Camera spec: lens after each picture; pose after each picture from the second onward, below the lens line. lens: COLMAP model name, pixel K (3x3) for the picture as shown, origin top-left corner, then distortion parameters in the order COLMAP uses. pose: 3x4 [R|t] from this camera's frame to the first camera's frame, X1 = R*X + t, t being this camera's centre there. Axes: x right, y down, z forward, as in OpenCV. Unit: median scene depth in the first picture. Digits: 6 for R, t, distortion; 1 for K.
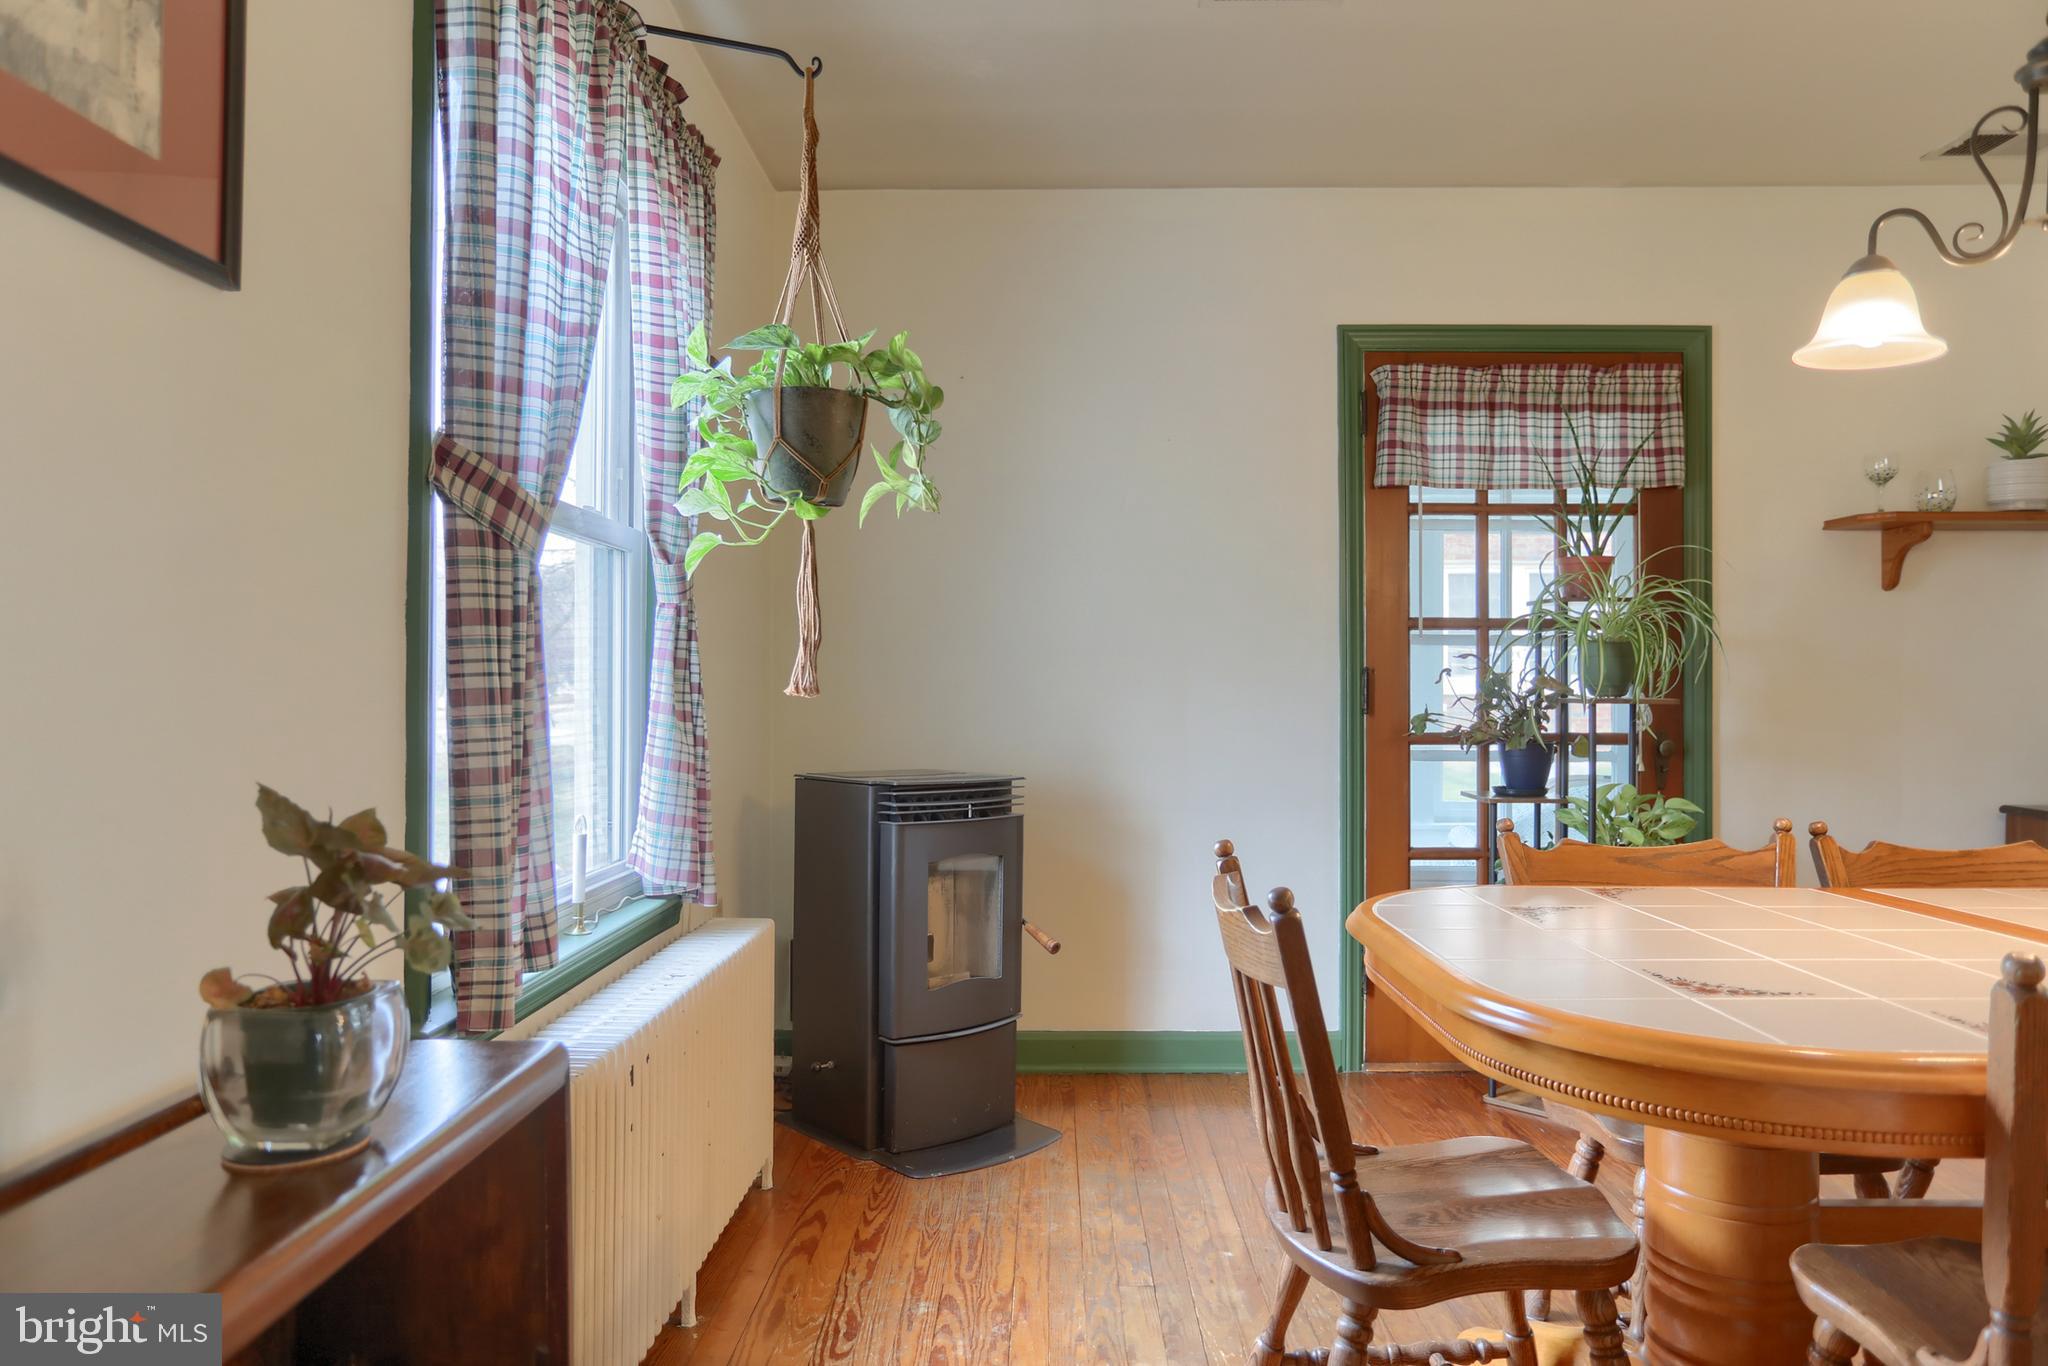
lens RADIAL K [[1309.8, 0, 1024.3], [0, 1309.8, 685.6], [0, 0, 1]] dist [-0.036892, 0.023855]
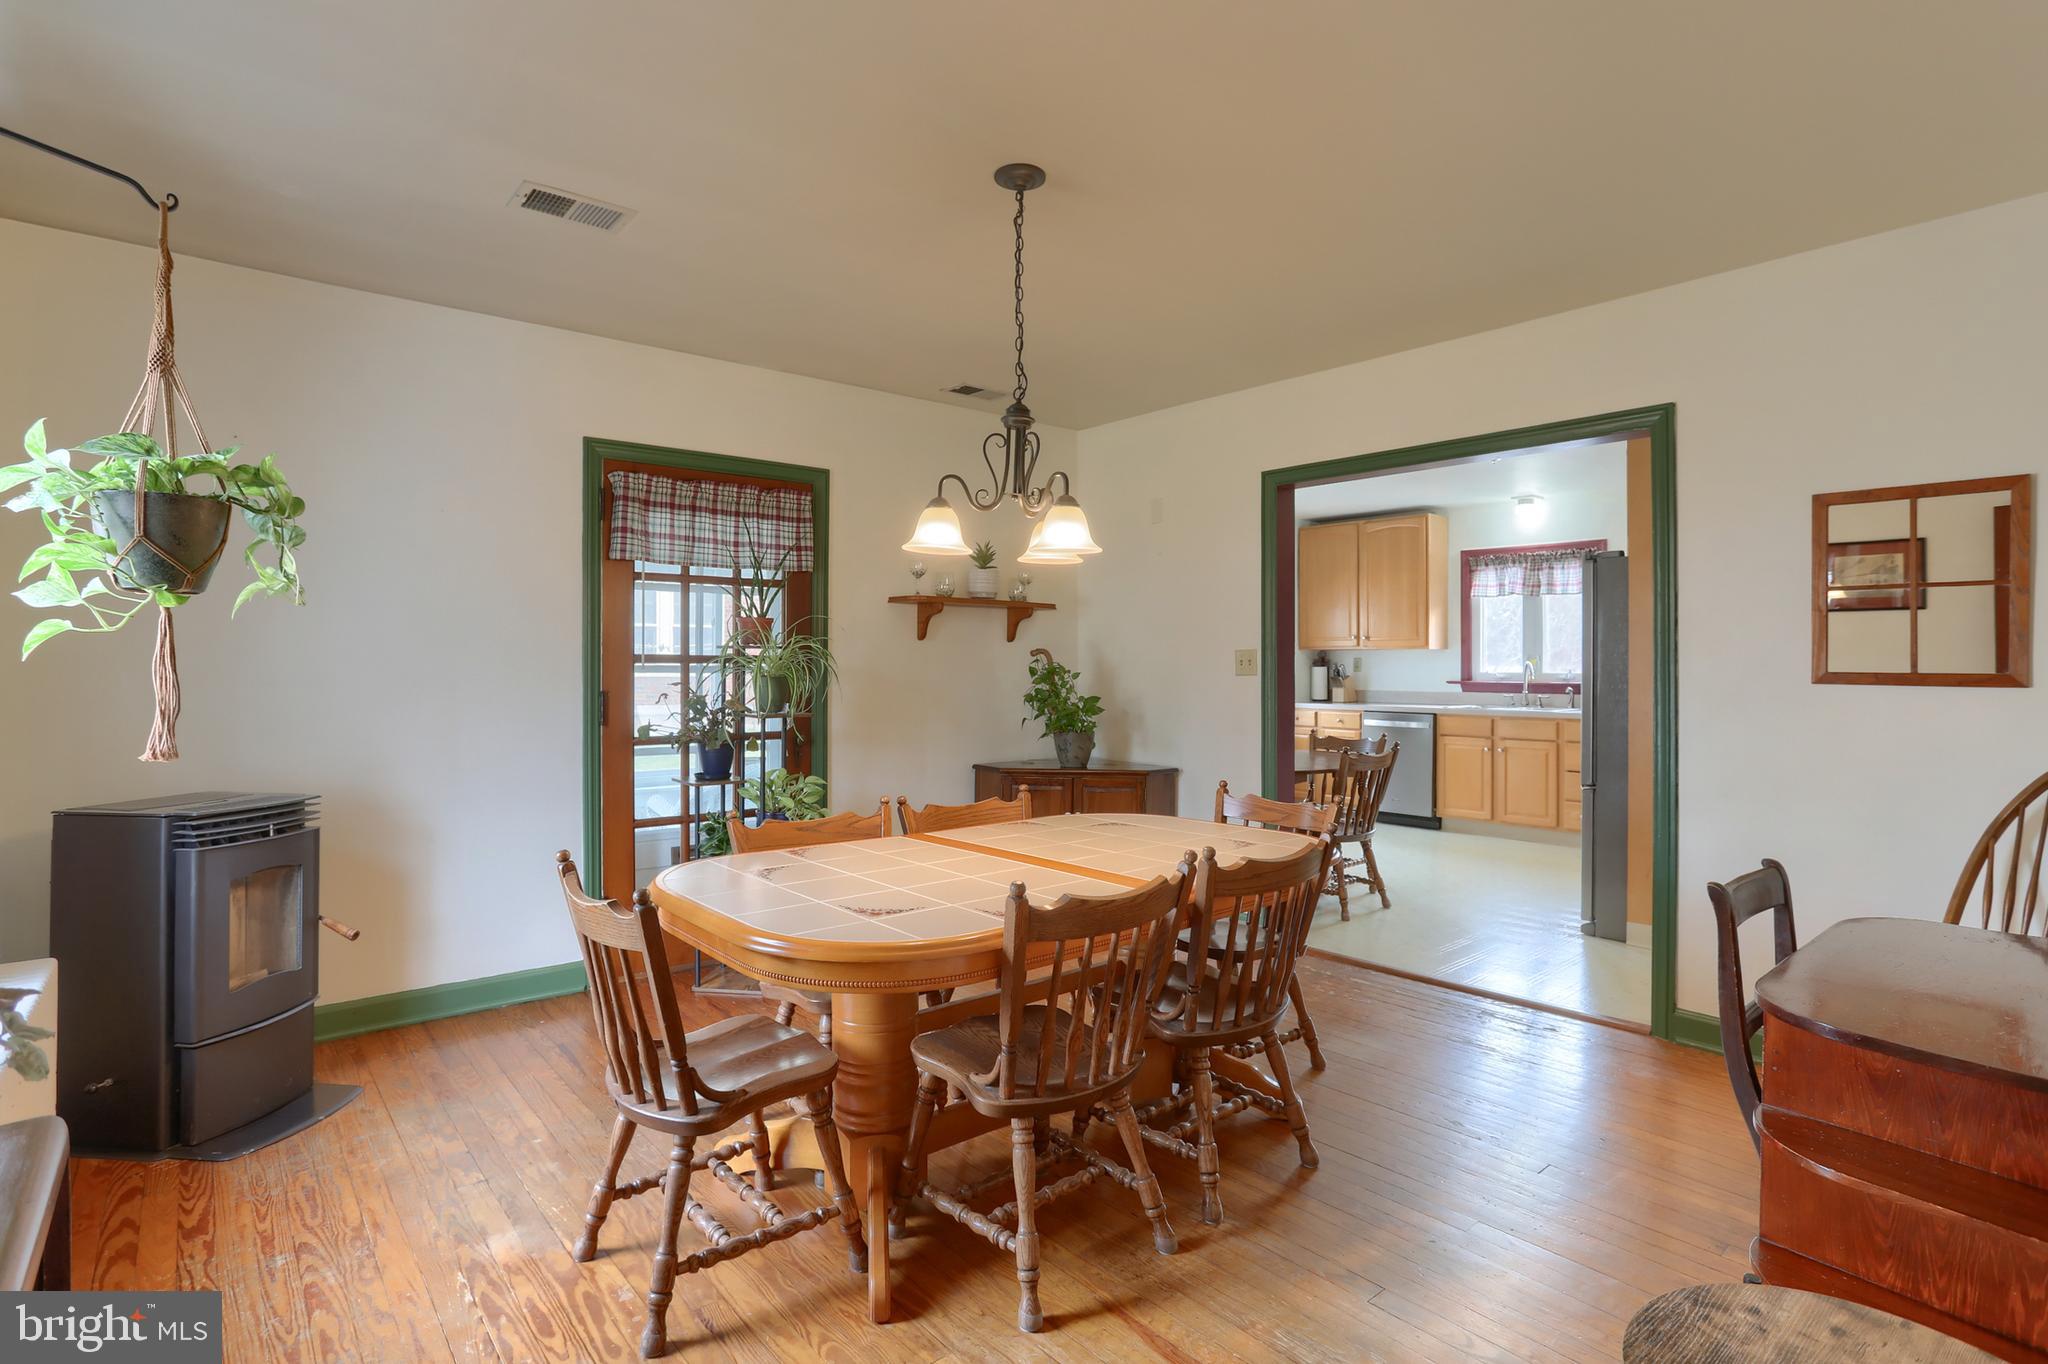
lens RADIAL K [[1031.6, 0, 1039.6], [0, 1031.6, 664.3], [0, 0, 1]] dist [-0.042003, 0.021934]
pose [[0.741386, 0.000655, 0.671079, -0.160239], [-0.010095, 0.999897, 0.010177, -0.077449], [-0.671003, -0.014319, 0.741316, -0.135829]]
